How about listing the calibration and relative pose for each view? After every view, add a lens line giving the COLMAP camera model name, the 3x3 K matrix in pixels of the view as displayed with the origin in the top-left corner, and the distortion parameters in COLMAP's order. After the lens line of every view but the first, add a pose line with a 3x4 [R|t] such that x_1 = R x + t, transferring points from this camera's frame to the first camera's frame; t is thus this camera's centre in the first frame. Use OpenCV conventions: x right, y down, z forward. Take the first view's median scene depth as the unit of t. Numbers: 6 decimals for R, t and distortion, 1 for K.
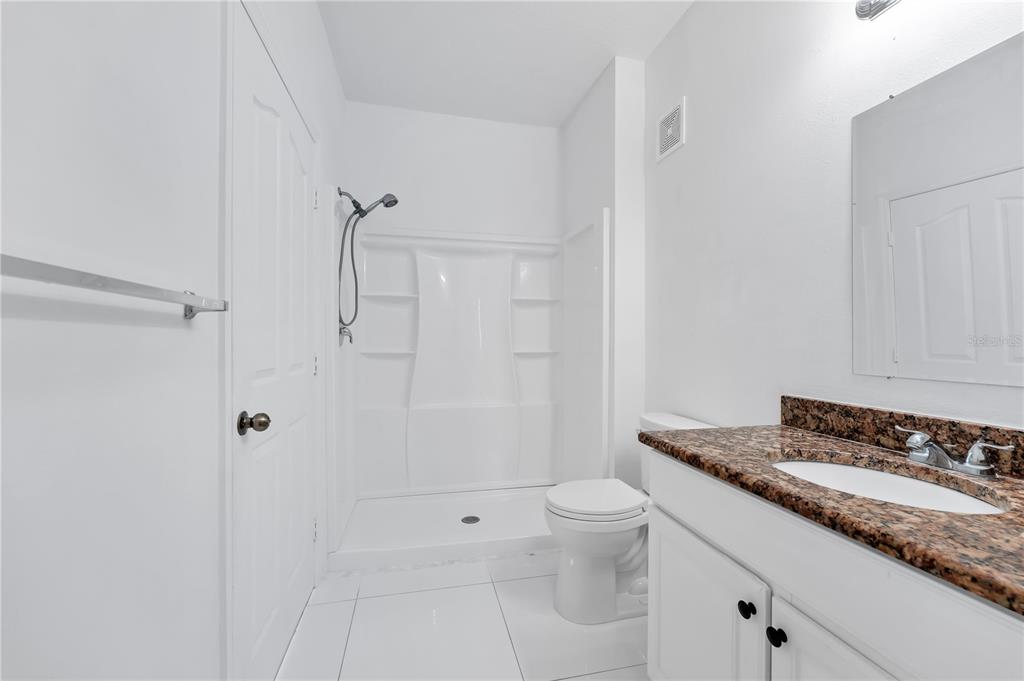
lens RADIAL K [[413.1, 0, 512.0], [0, 413.1, 340.5], [0, 0, 1]] dist [-0.000273, -0.000125]
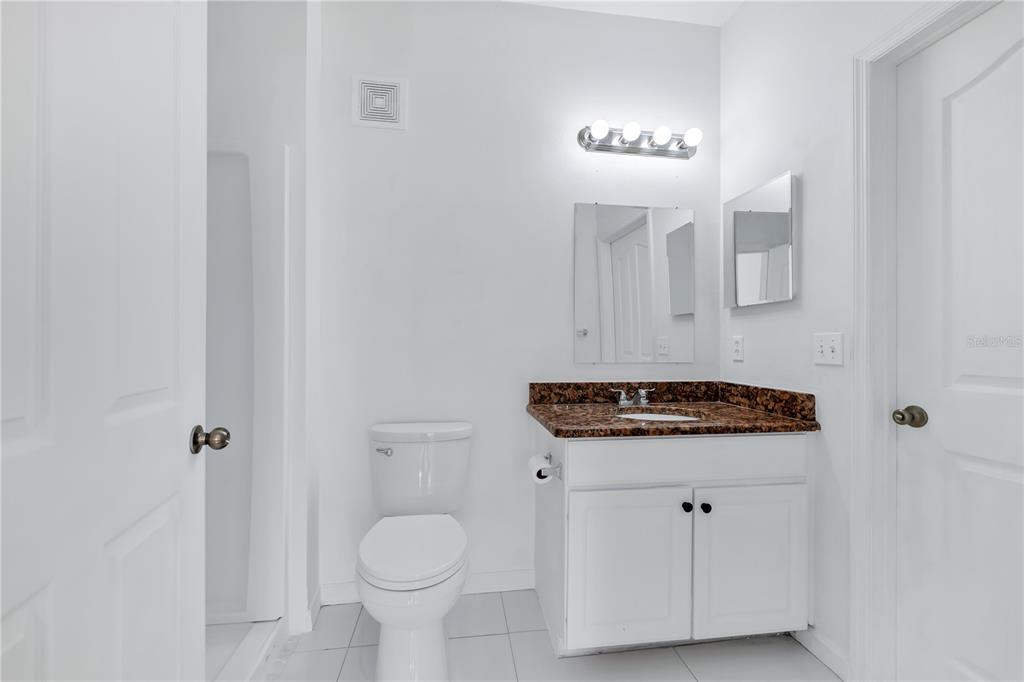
lens RADIAL K [[413.1, 0, 512.0], [0, 413.1, 341.0], [0, 0, 1]] dist [-0.000273, -0.000125]
pose [[0.087871, 0.005071, 0.996119, -0.779905], [-0.008003, 0.999958, -0.004384, 0.003968], [-0.996100, -0.007586, 0.087908, 1.074728]]
